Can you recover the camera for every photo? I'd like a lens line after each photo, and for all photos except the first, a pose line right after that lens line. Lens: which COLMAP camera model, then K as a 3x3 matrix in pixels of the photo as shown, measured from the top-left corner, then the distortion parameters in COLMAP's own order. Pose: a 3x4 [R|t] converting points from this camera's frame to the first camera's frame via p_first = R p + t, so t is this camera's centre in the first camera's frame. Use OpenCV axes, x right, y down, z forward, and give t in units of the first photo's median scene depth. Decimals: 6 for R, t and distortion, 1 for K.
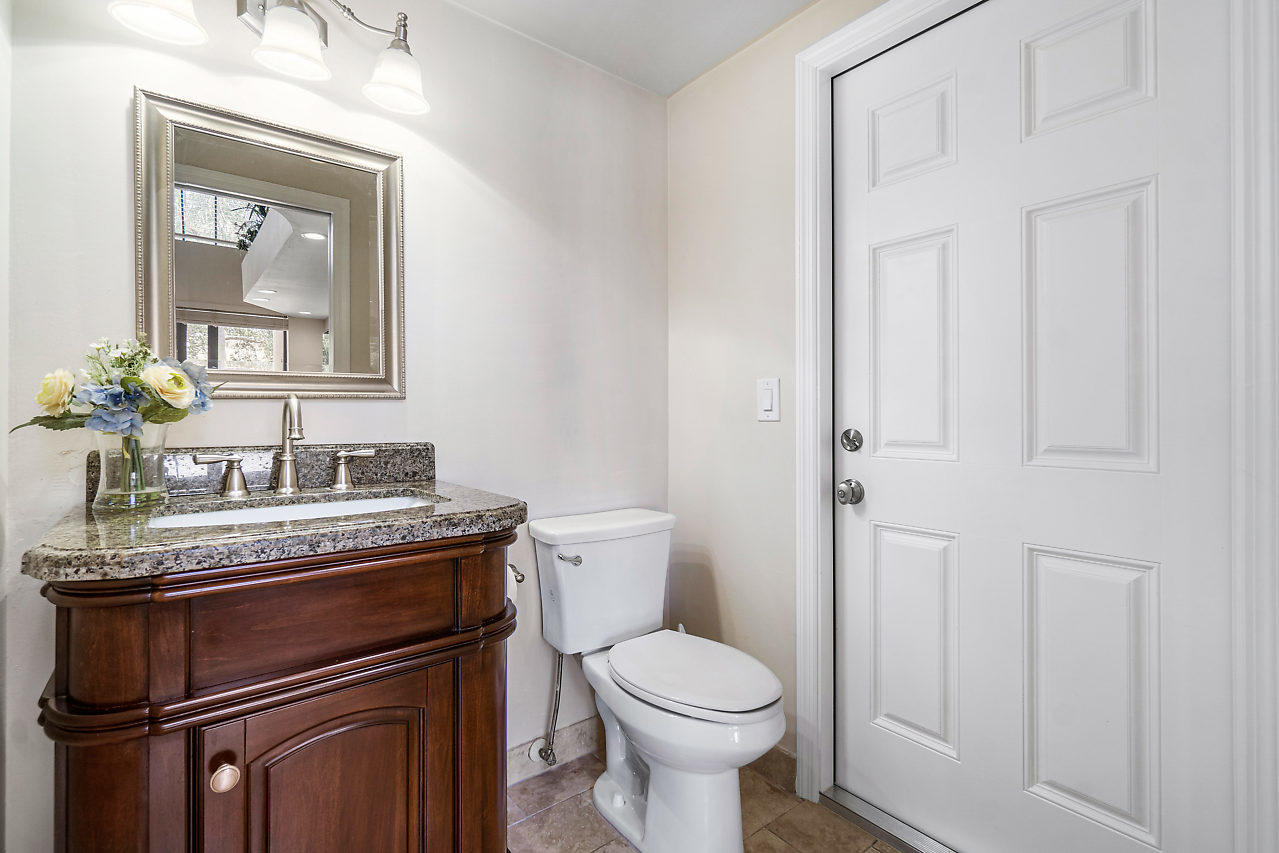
lens RADIAL K [[590.9, 0, 639.4], [0, 590.9, 416.0], [0, 0, 1]] dist [-0.004496, 0.001164]
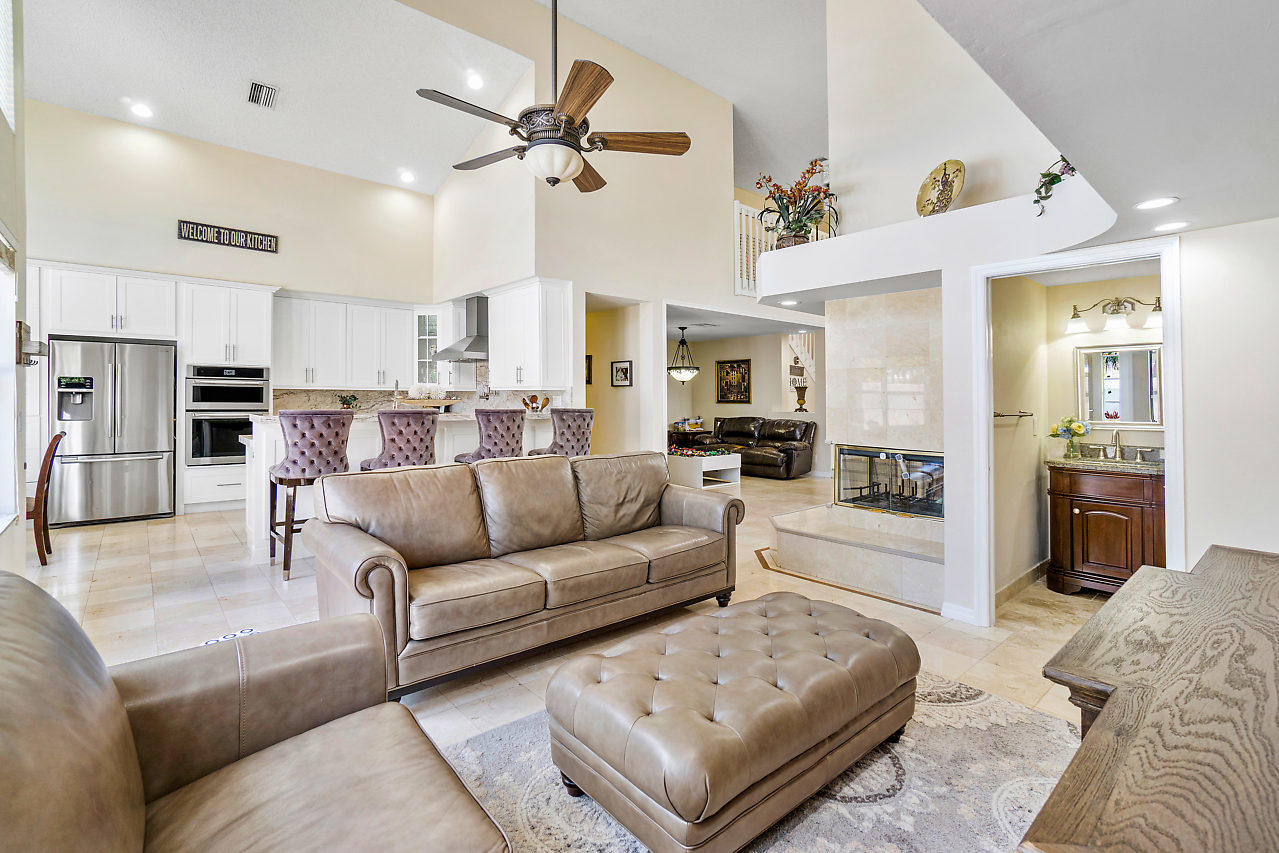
lens RADIAL K [[590.9, 0, 604.5], [0, 590.9, 393.4], [0, 0, 1]] dist [-0.004496, 0.001164]
pose [[0.041327, -0.008624, -0.999108, 3.196034], [-0.005885, 0.999943, -0.008874, -0.240659], [0.999128, 0.006247, 0.041274, -2.483881]]
